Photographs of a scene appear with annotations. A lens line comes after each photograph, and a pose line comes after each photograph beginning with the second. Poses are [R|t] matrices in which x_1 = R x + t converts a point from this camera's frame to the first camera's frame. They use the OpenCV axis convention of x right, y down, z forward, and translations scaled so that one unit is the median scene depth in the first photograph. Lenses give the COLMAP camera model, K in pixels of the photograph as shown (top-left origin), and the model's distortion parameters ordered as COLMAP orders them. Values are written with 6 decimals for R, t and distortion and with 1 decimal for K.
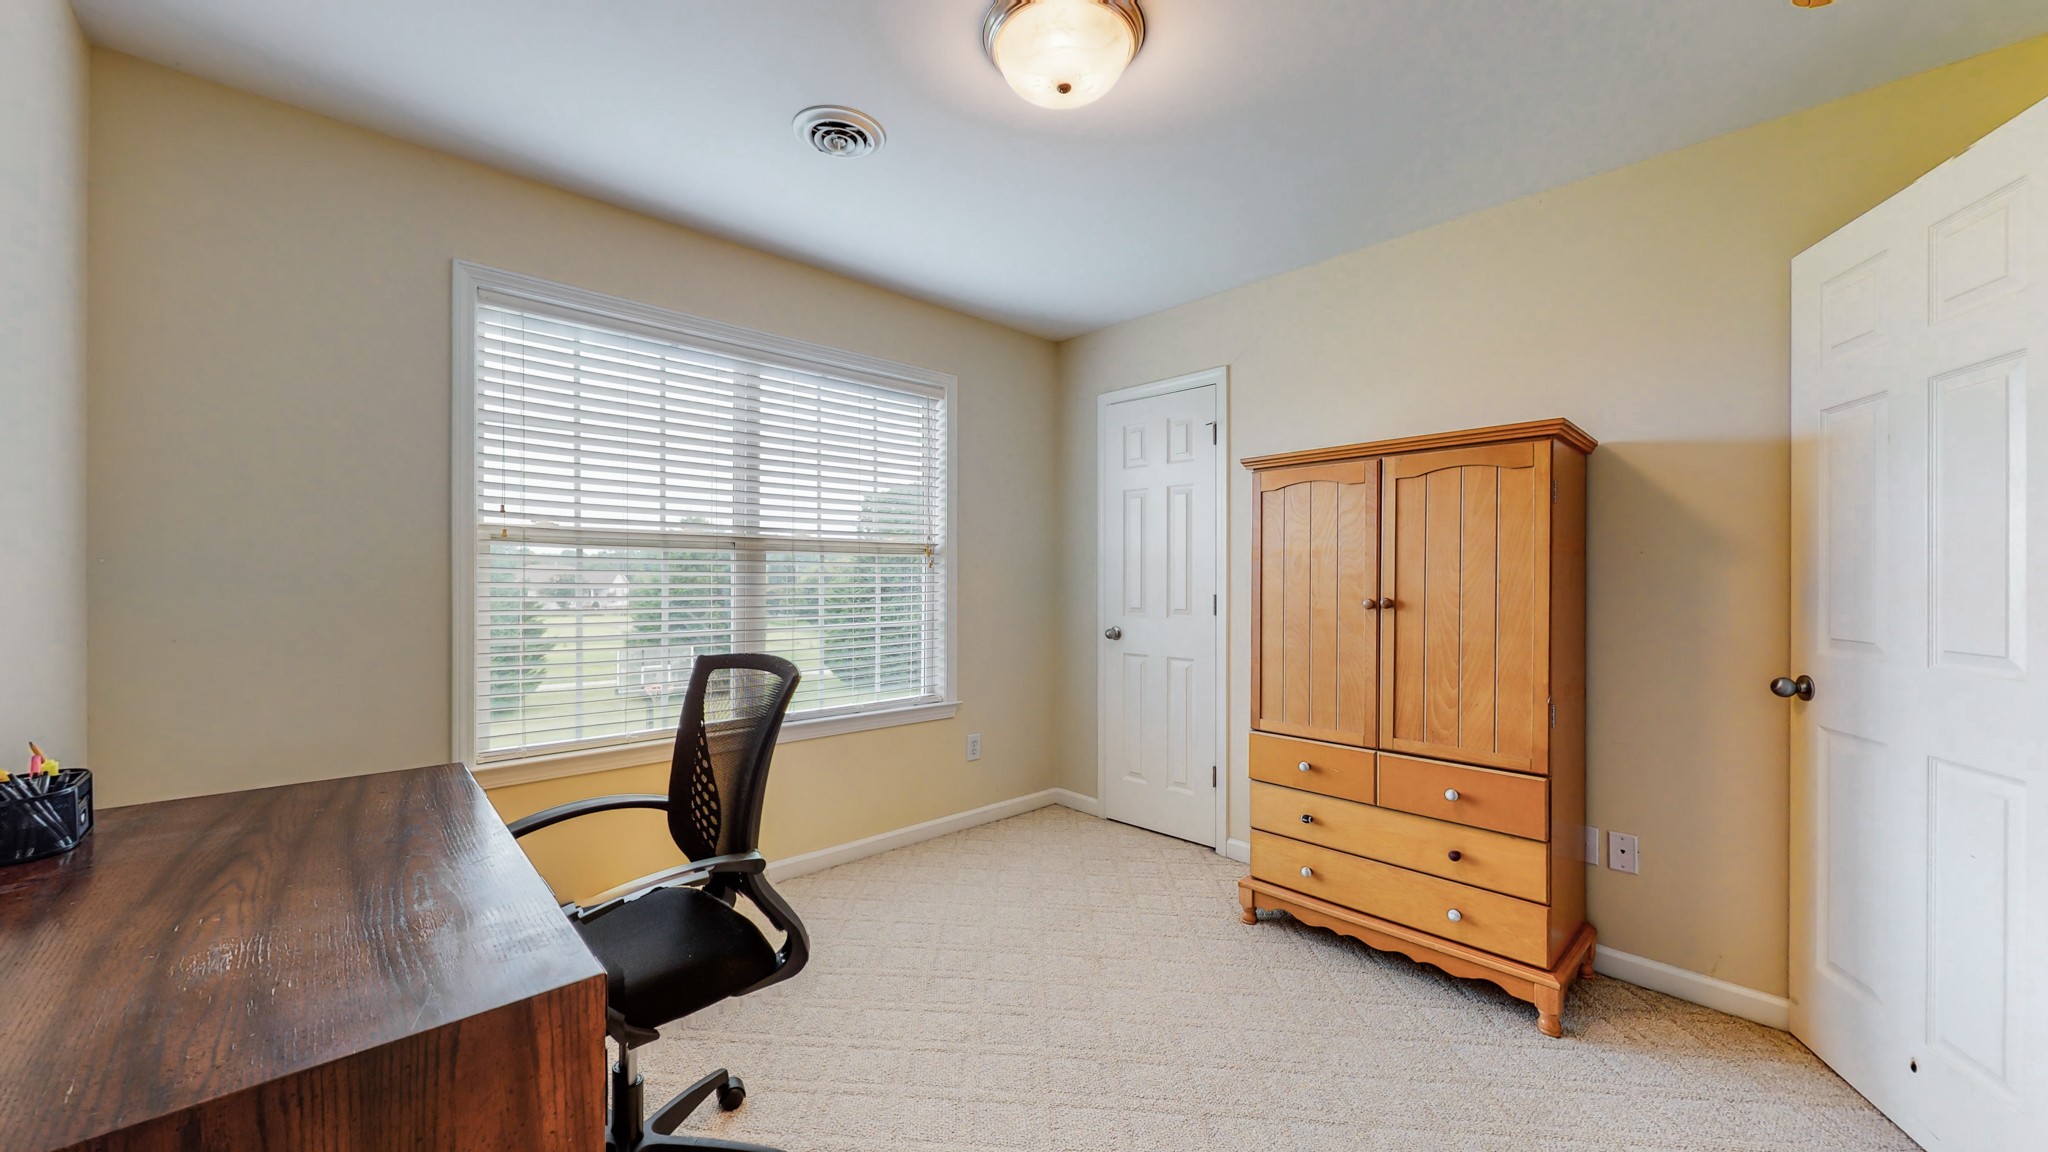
lens RADIAL K [[775.1, 0, 1024.0], [0, 775.1, 576.0], [0, 0, 1]] dist [-0.008086, -0.000083]
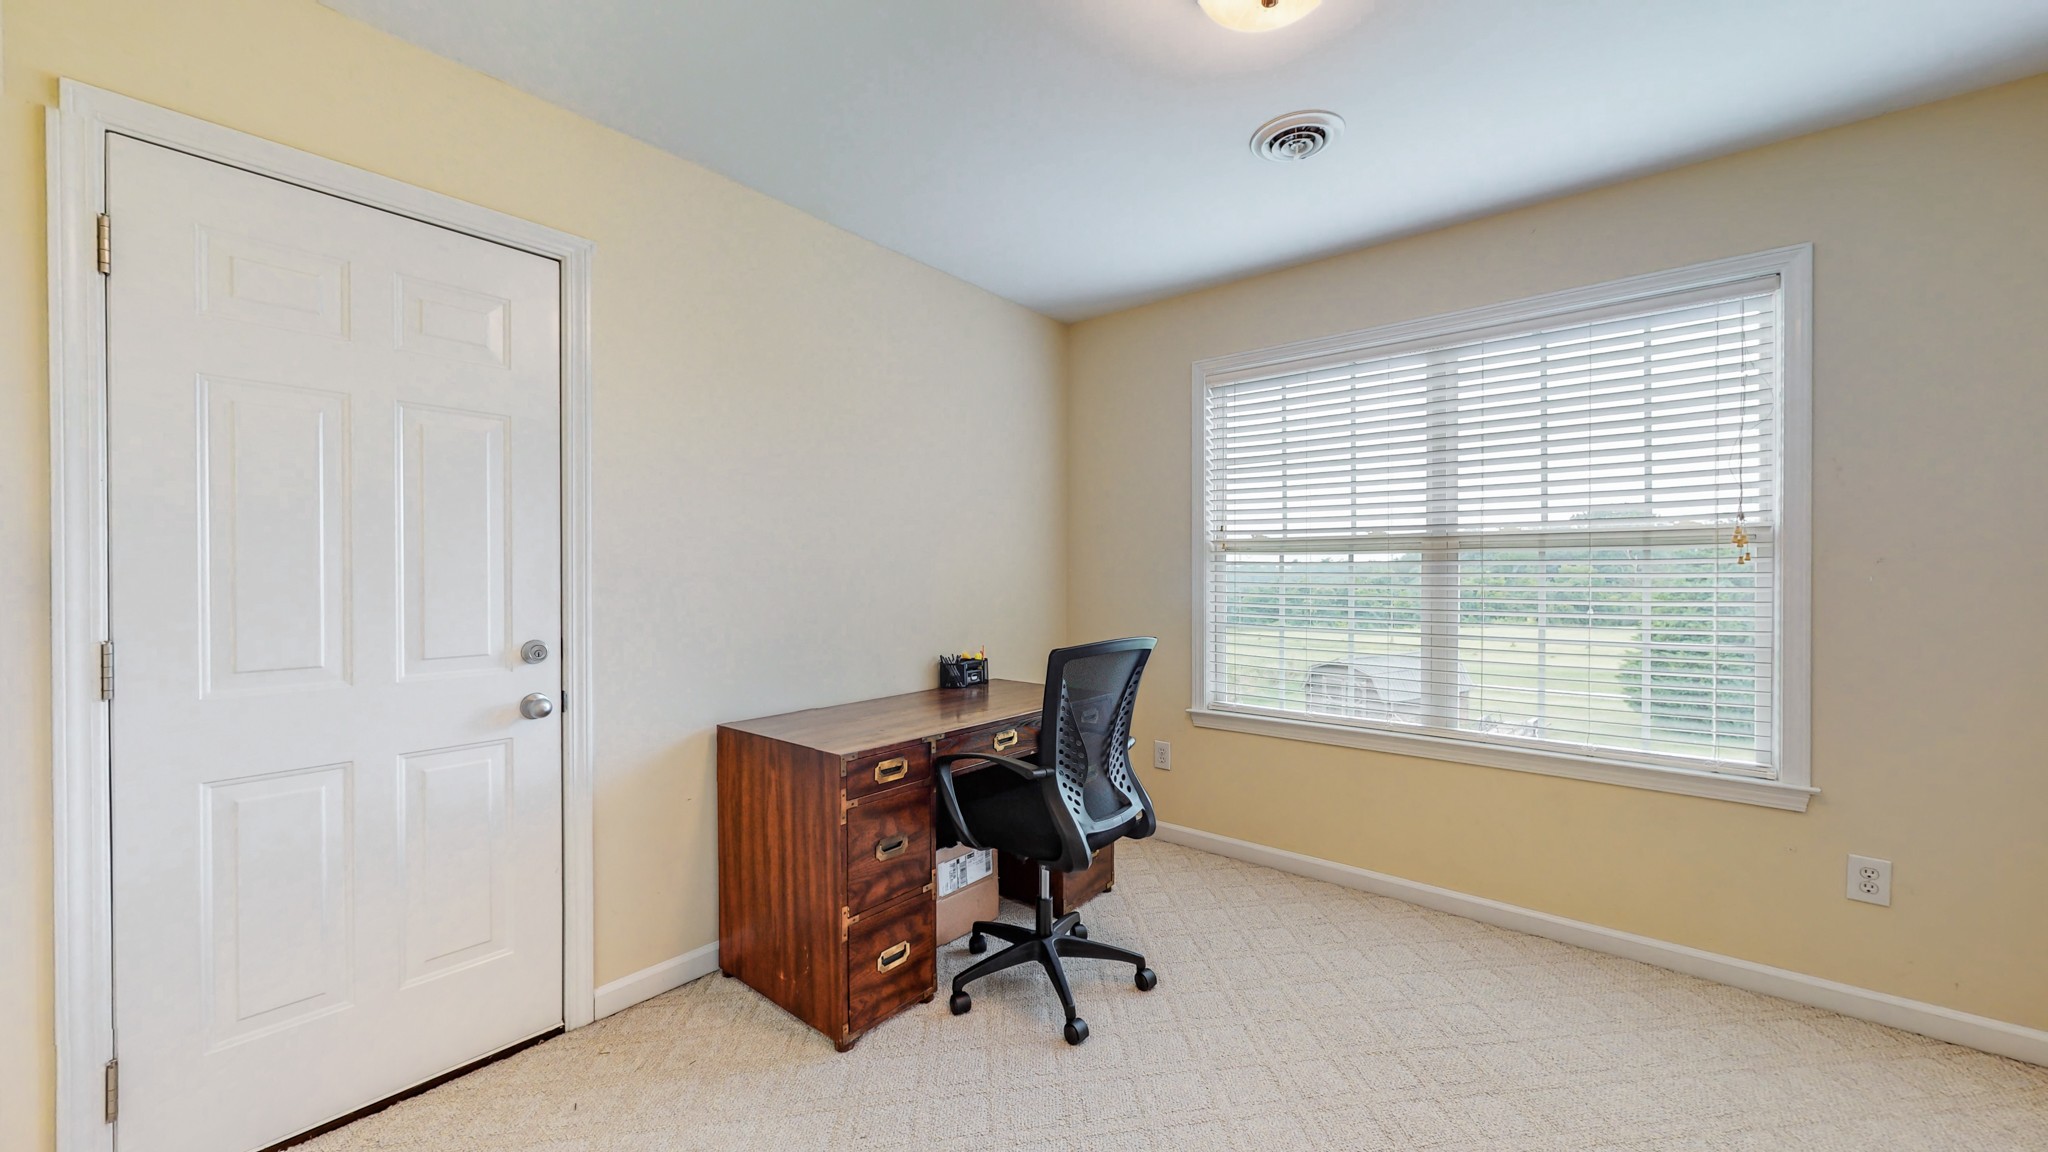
lens RADIAL K [[755.7, 0, 1024.0], [0, 755.7, 576.0], [0, 0, 1]] dist [0.005138, -0.000188]
pose [[0.111769, -0.007942, -0.993702, 0.509671], [-0.006578, 0.999940, -0.008732, 0.010246], [0.993712, 0.007513, 0.111710, 0.395925]]
